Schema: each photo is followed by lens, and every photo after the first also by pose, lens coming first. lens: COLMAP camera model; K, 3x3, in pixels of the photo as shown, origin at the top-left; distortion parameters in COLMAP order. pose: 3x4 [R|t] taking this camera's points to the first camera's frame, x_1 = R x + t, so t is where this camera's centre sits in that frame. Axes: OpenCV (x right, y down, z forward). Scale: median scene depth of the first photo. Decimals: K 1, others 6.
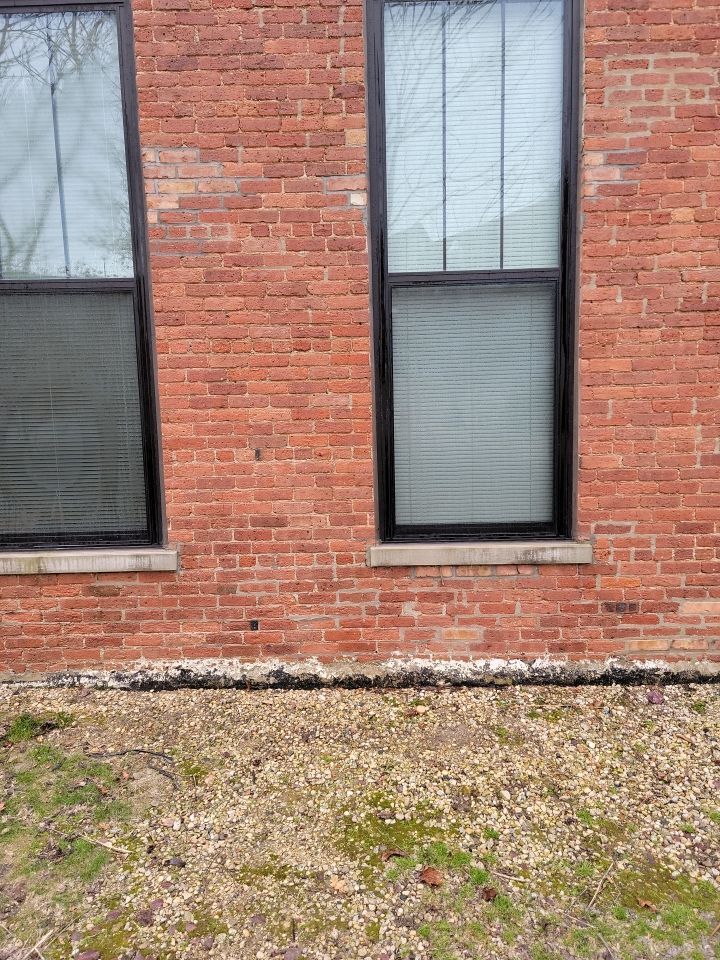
lens RADIAL K [[629.2, 0, 359.8], [0, 629.2, 473.3], [0, 0, 1]] dist [0.063941, -0.047468]
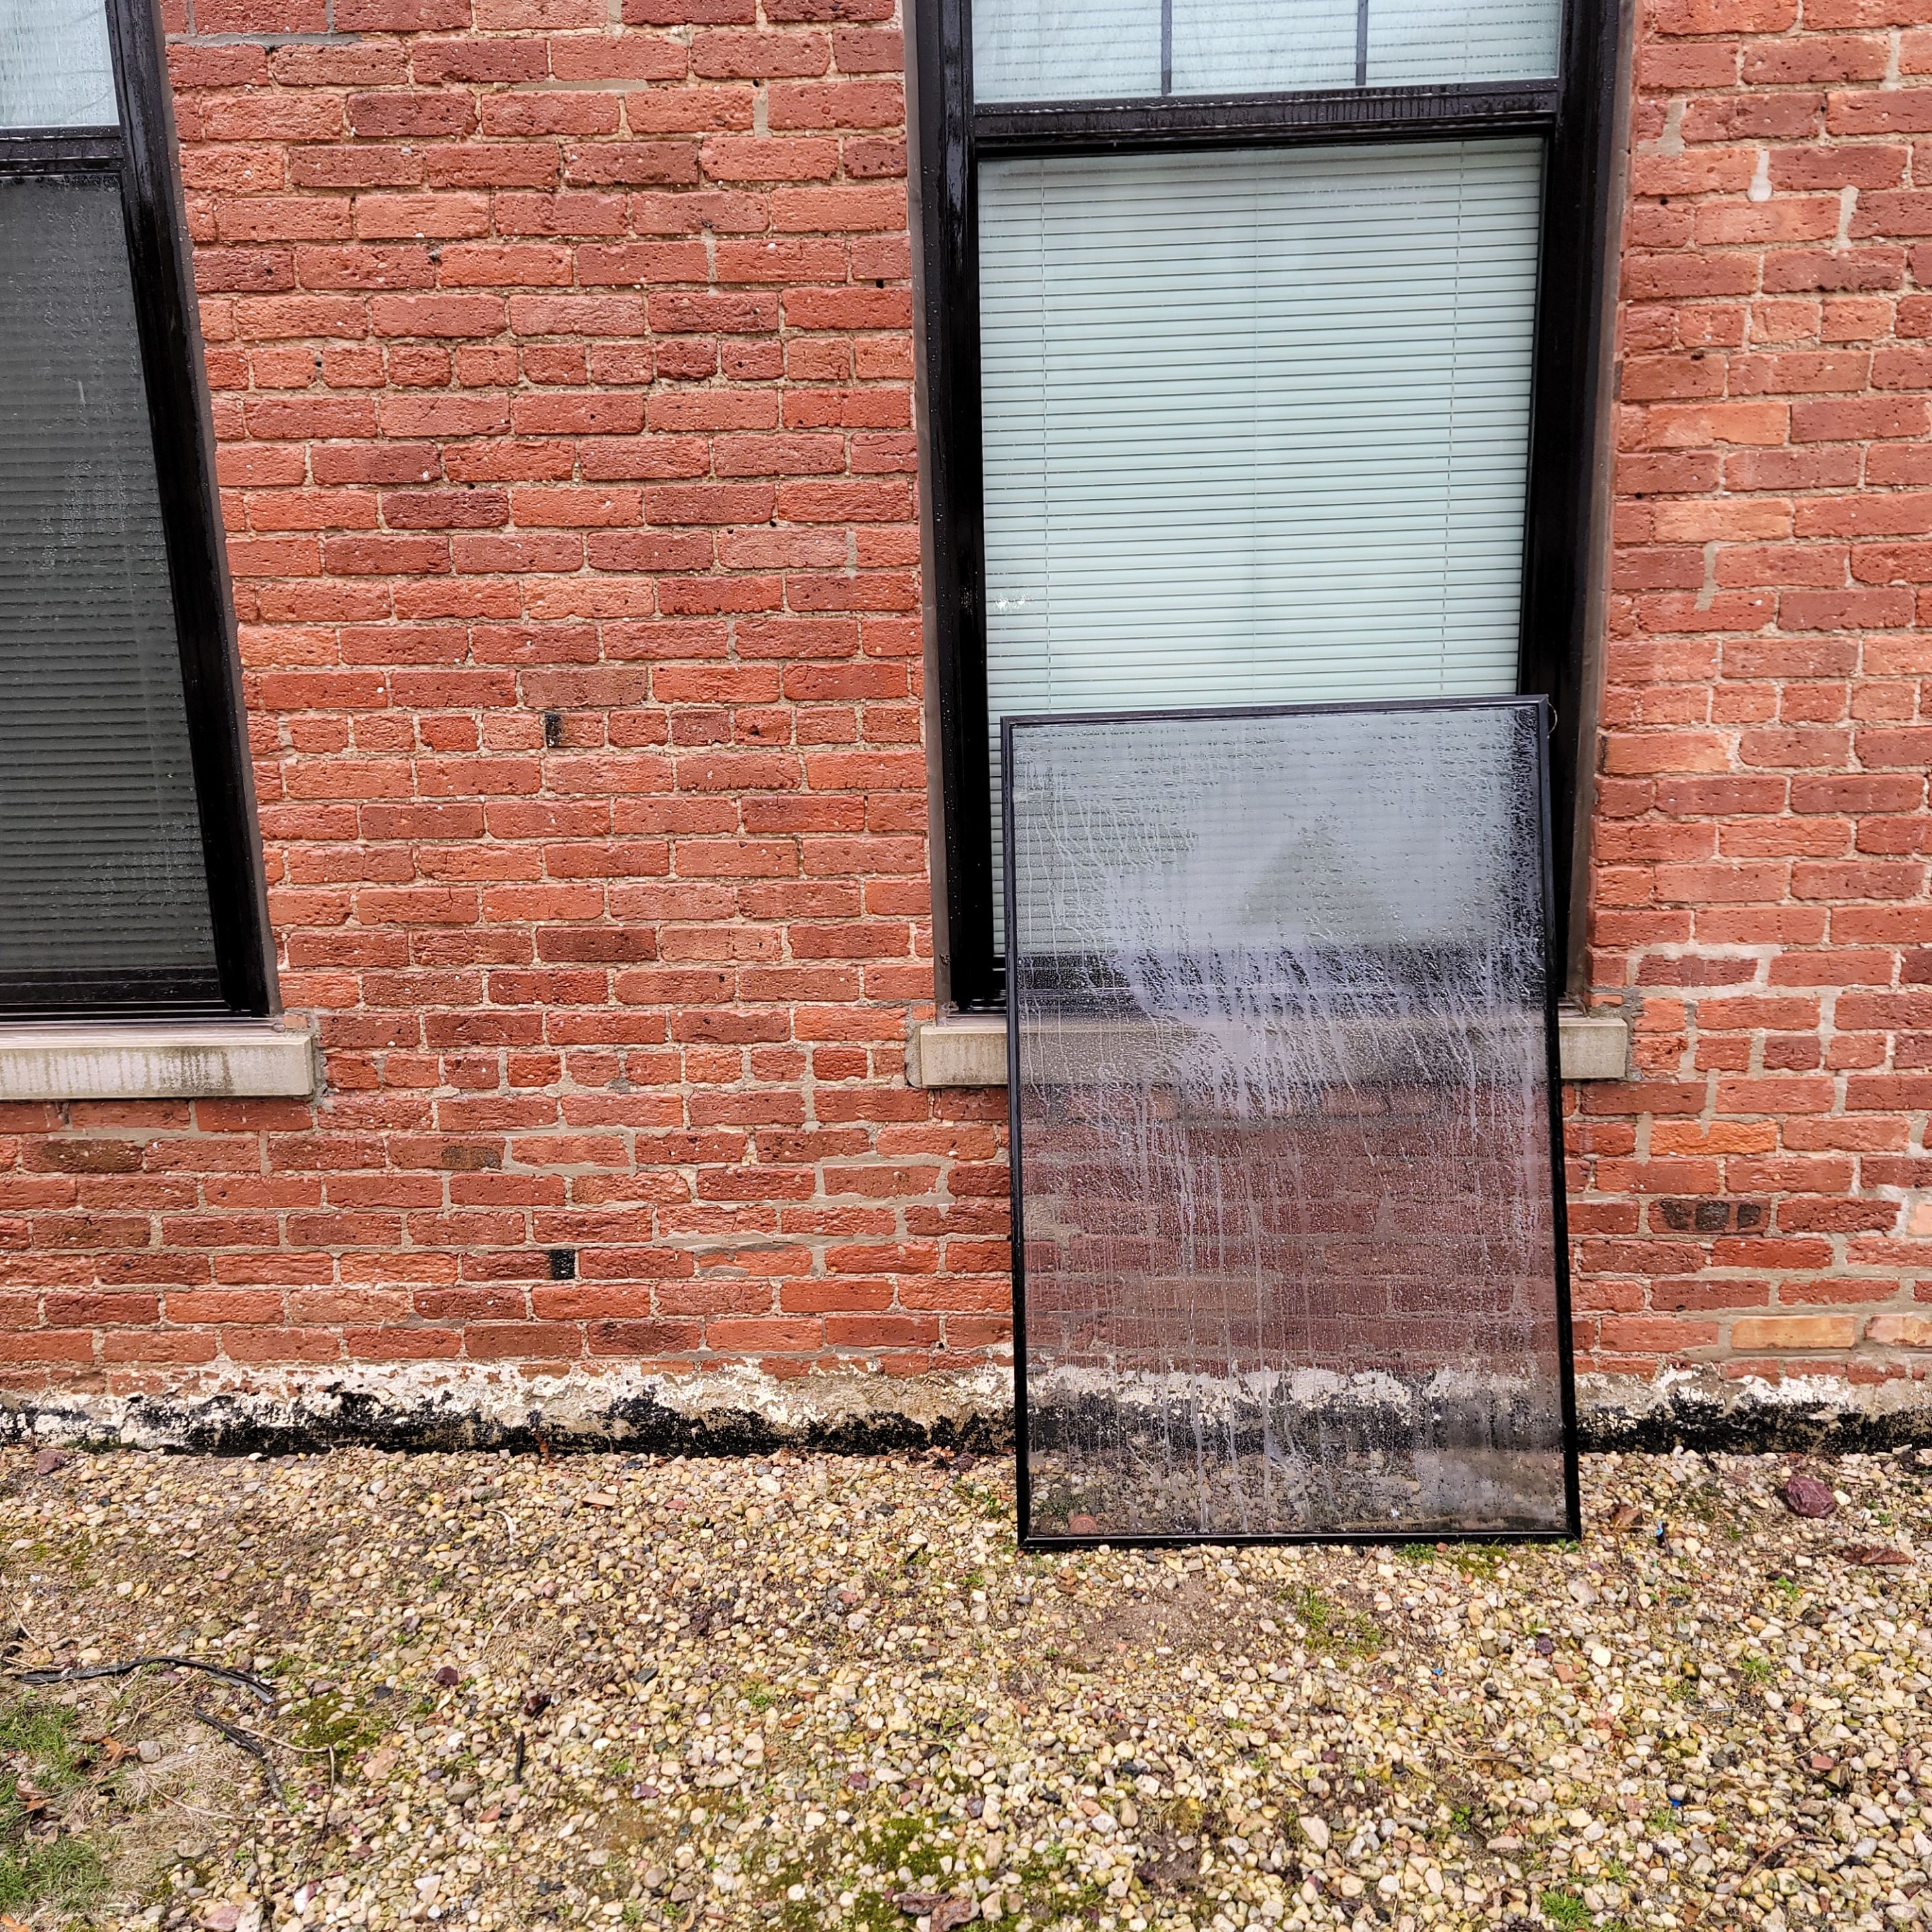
lens RADIAL K [[1702.4, 0, 966.0], [0, 1702.4, 966.0], [0, 0, 1]] dist [0.066613, -0.048134]
pose [[0.999812, 0.002849, -0.019154, 0.057212], [-0.000799, 0.994345, 0.106196, -0.003555], [0.019348, -0.106161, 0.994161, 0.159066]]
